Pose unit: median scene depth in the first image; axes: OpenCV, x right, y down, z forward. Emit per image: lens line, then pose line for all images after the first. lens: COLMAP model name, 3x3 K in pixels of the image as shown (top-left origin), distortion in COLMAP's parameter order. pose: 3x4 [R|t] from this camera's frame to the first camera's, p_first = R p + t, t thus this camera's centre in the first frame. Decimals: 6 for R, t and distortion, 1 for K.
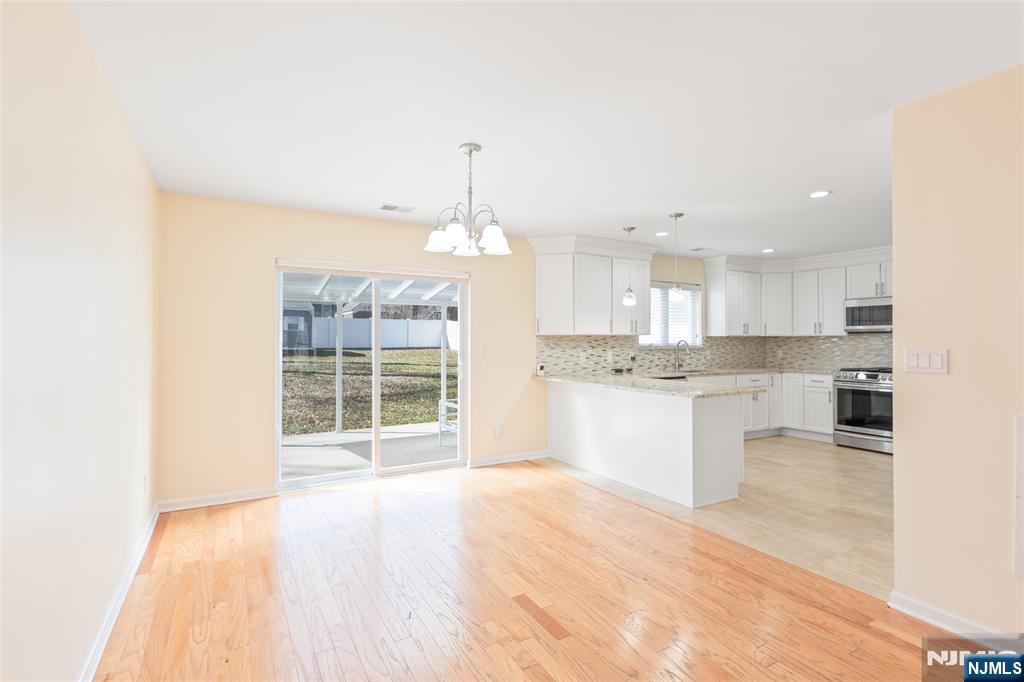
lens RADIAL K [[473.9, 0, 514.7], [0, 473.9, 336.6], [0, 0, 1]] dist [-0.014506, -0.000421]
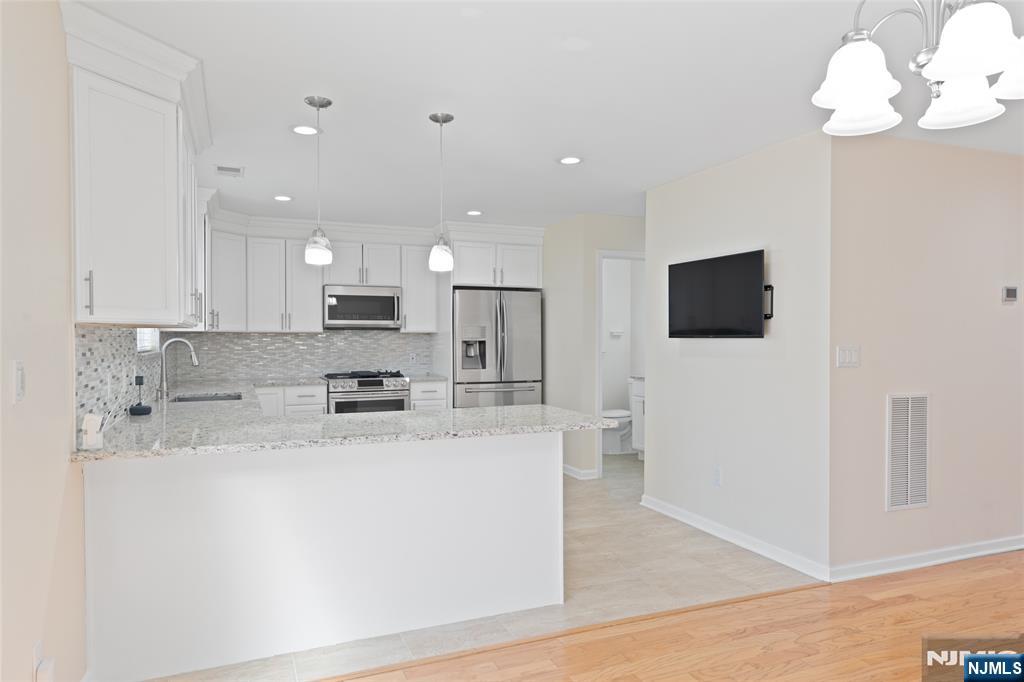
lens RADIAL K [[650.7, 0, 509.4], [0, 650.7, 339.2], [0, 0, 1]] dist [-0.000911, 0.002133]
pose [[0.146288, -0.003311, 0.989237, -0.300965], [-0.005358, 0.999977, 0.004139, 0.003118], [-0.989228, -0.005906, 0.146267, 0.570849]]
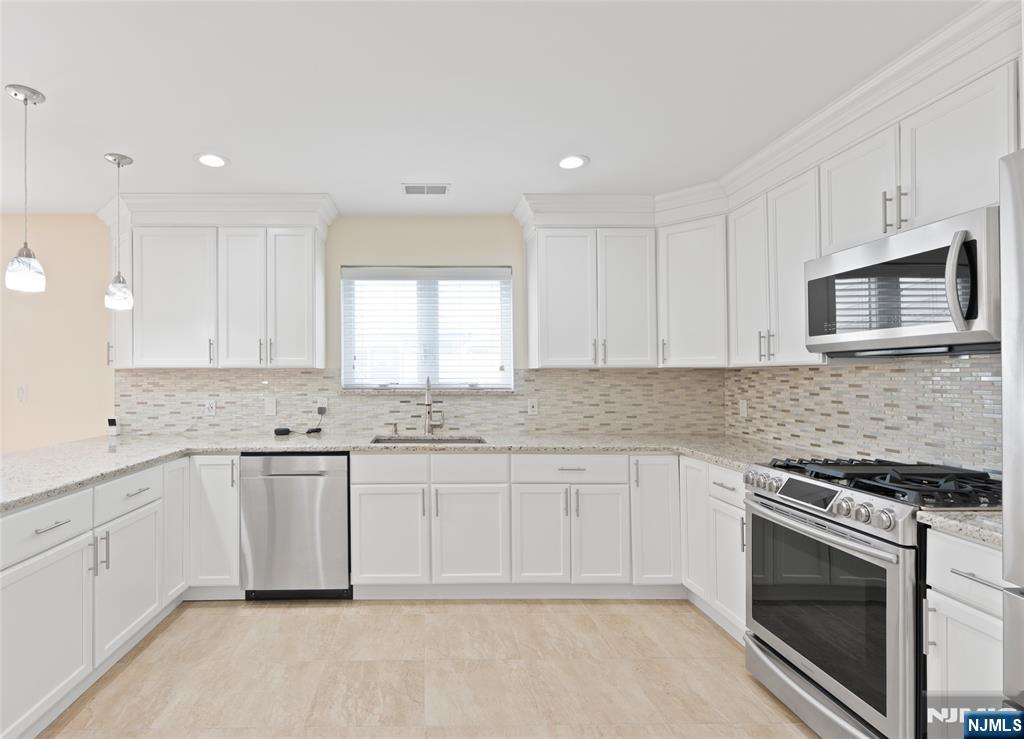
lens RADIAL K [[521.9, 0, 507.7], [0, 521.9, 371.4], [0, 0, 1]] dist [0.000637, -0.000813]
pose [[0.870803, -0.004881, -0.491609, 0.729582], [0.004081, 0.999988, -0.002698, 0.003296], [0.491616, 0.000343, 0.870812, 0.572598]]
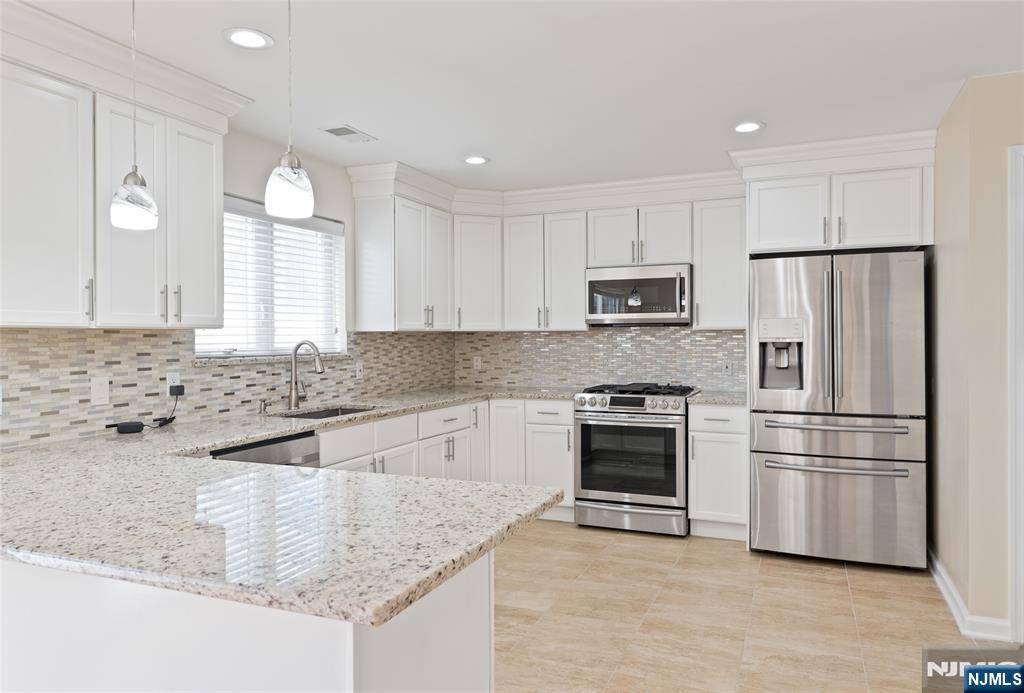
lens RADIAL K [[667.4, 0, 507.8], [0, 667.4, 333.3], [0, 0, 1]] dist [-0.007145, -0.000209]
pose [[0.809668, -0.002092, 0.586884, 0.150386], [0.002559, 0.999997, 0.000035, 0.001149], [-0.586882, 0.001473, 0.809671, 0.407512]]
